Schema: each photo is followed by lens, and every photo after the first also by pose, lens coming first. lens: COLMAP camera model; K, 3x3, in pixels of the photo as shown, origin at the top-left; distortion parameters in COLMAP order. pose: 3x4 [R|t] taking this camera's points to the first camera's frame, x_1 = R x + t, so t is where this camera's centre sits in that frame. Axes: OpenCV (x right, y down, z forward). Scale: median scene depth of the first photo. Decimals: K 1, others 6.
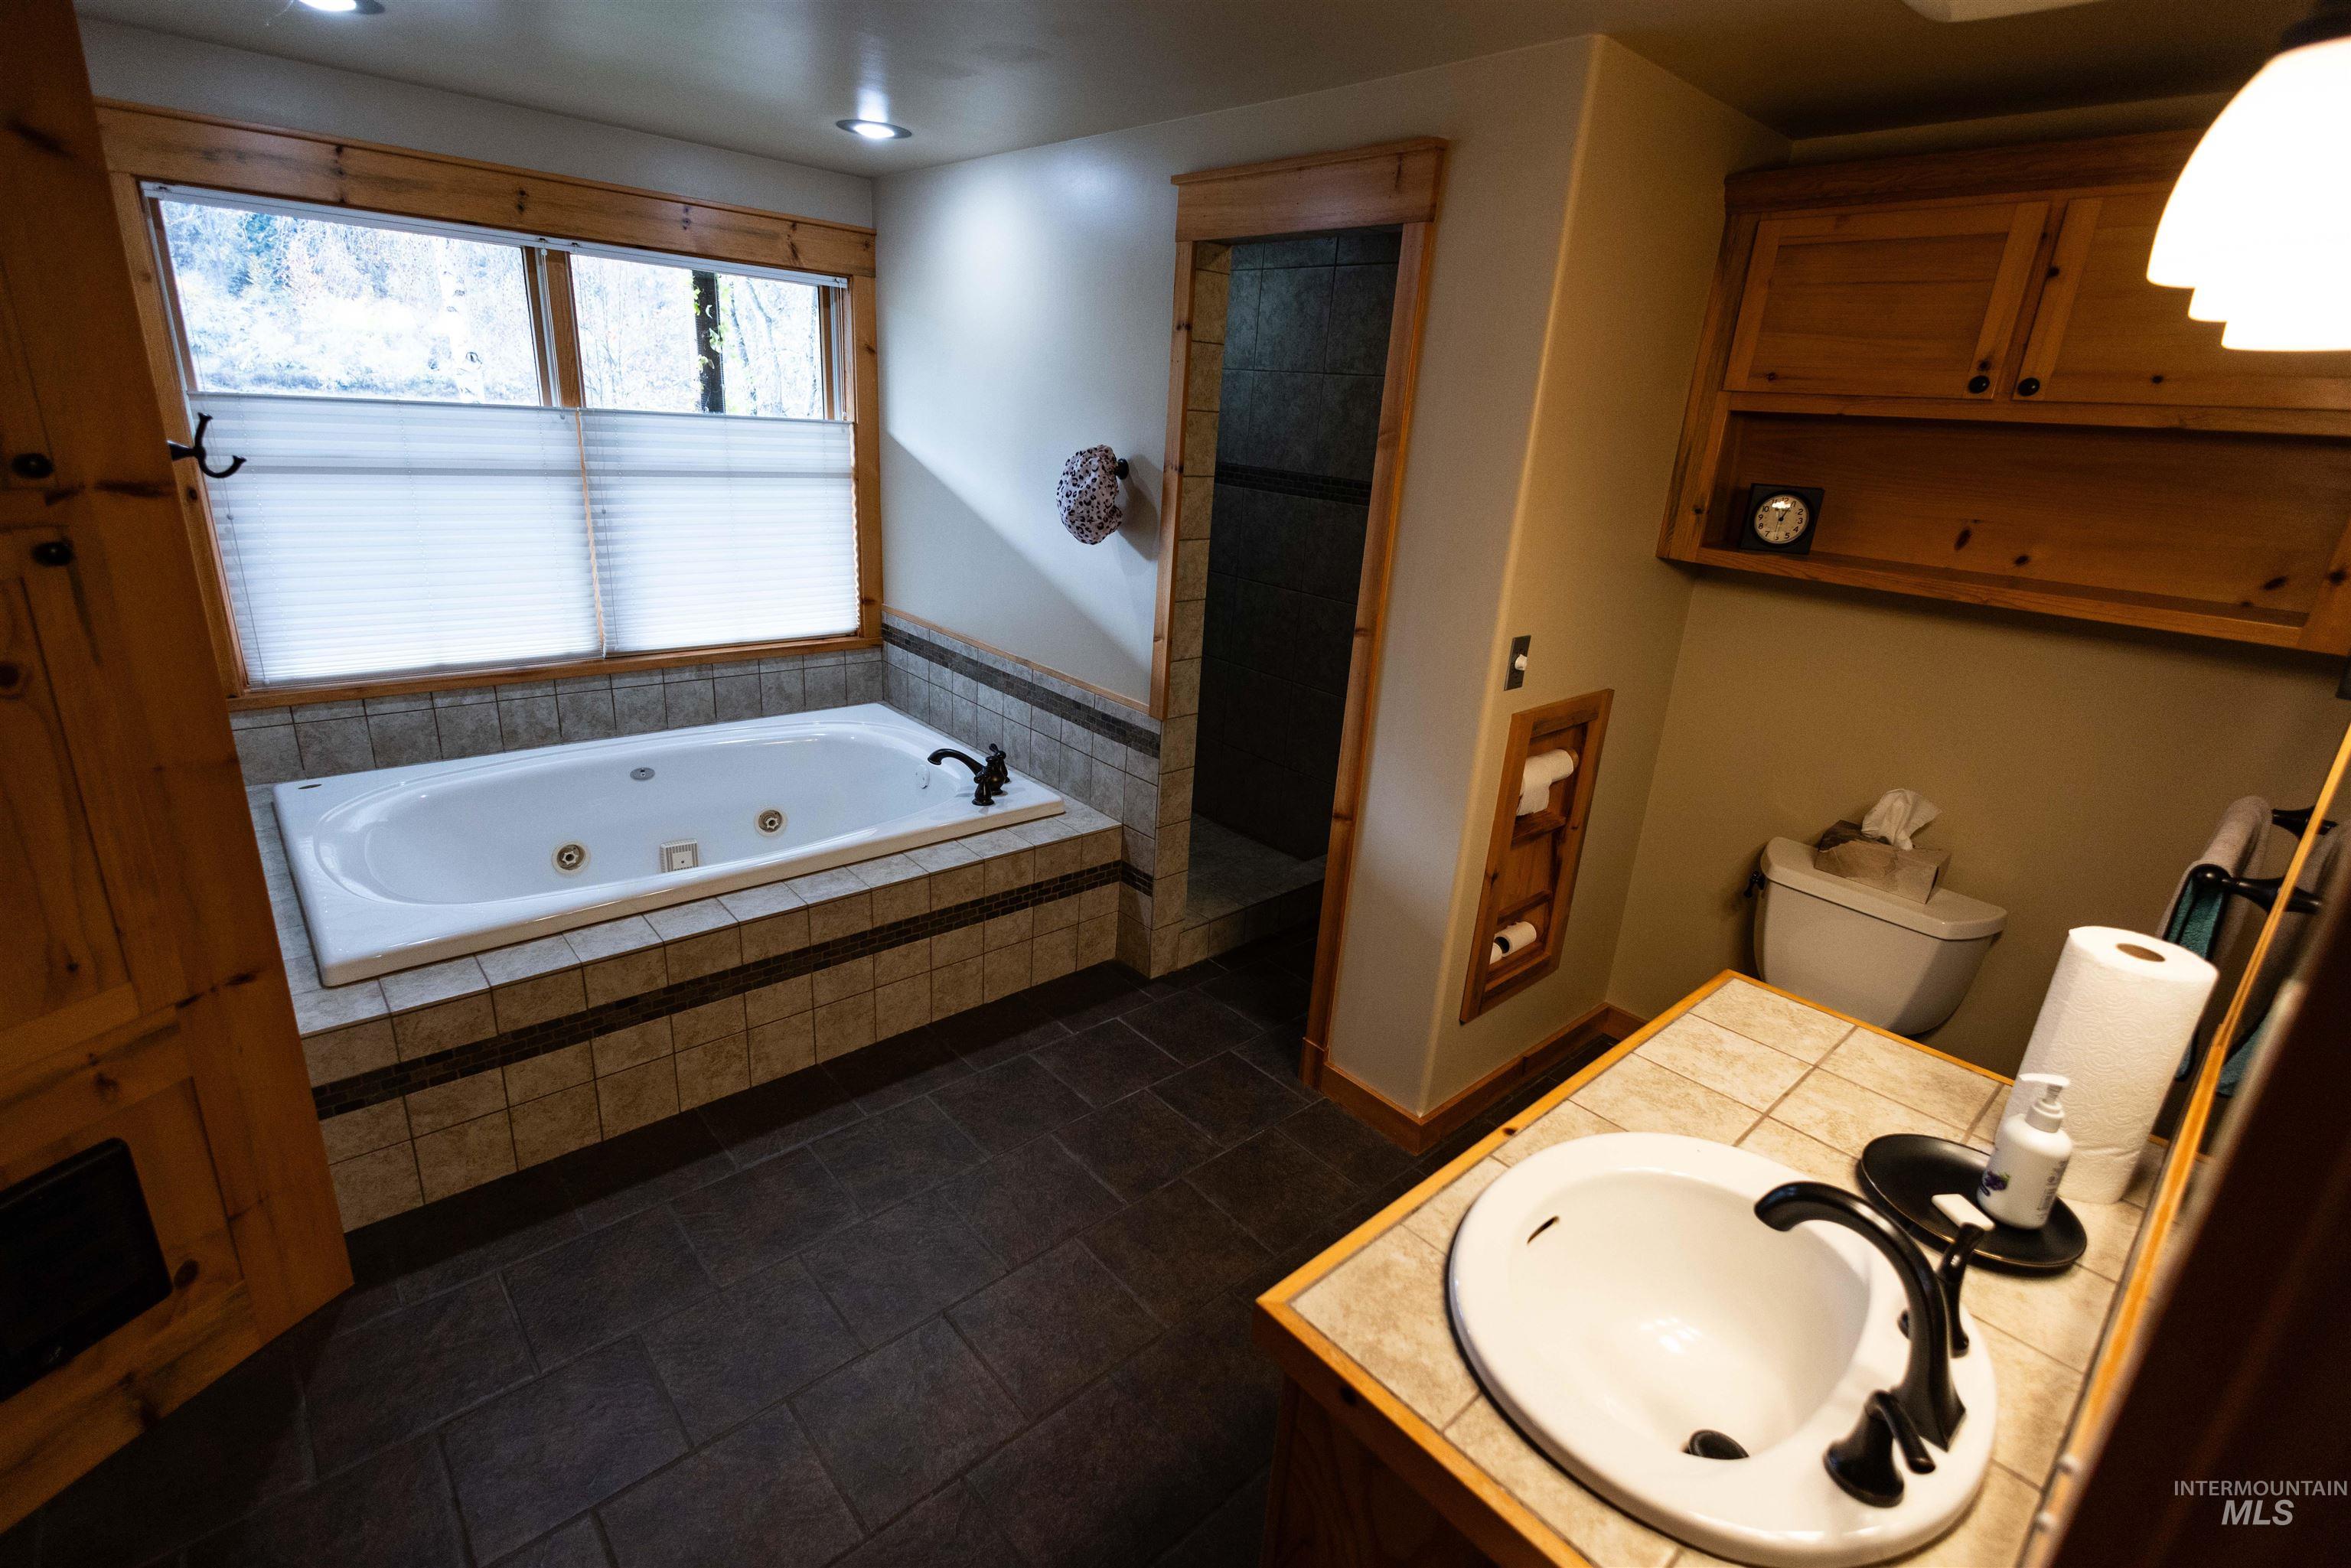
lens RADIAL K [[1080.8, 0, 1177.1], [0, 1080.8, 767.6], [0, 0, 1]] dist [-0.005849, 0.000246]
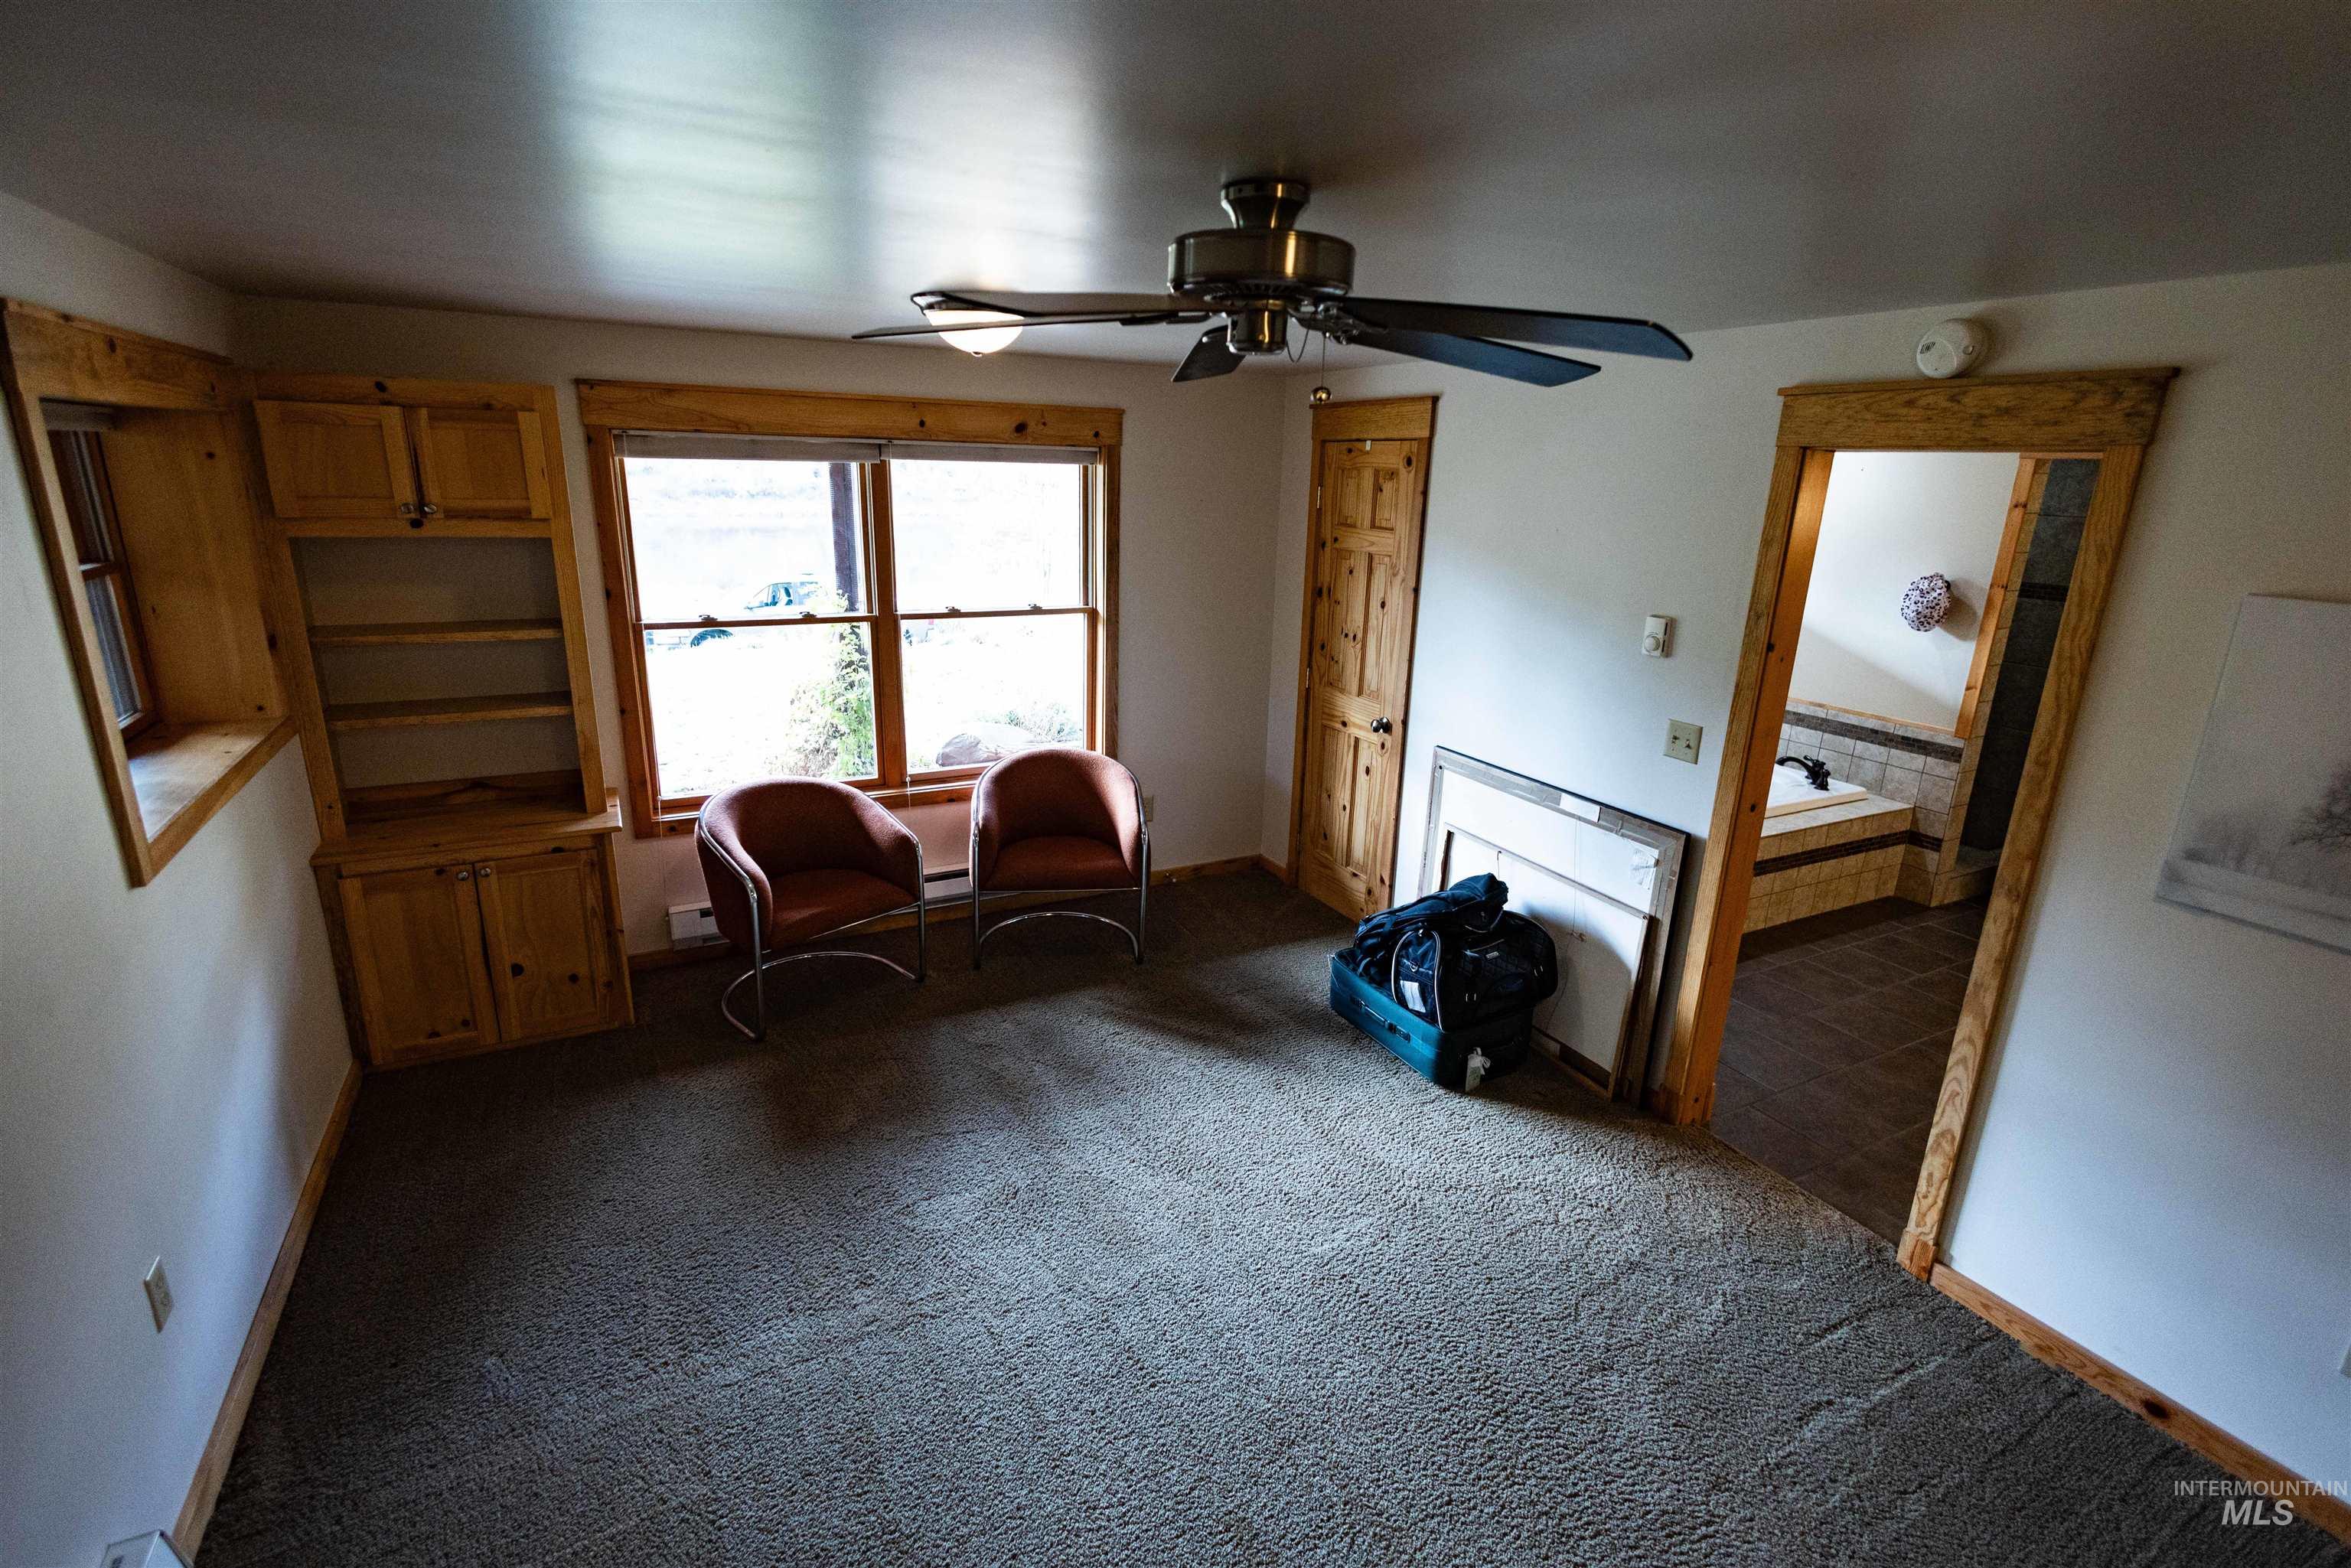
lens RADIAL K [[1080.8, 0, 1163.4], [0, 1080.8, 784.2], [0, 0, 1]] dist [-0.005849, 0.000246]
pose [[0.965499, 0.029960, -0.258678, -0.741321], [-0.044077, 0.997828, -0.048947, 0.153255], [0.256650, 0.058660, 0.964723, -0.845513]]
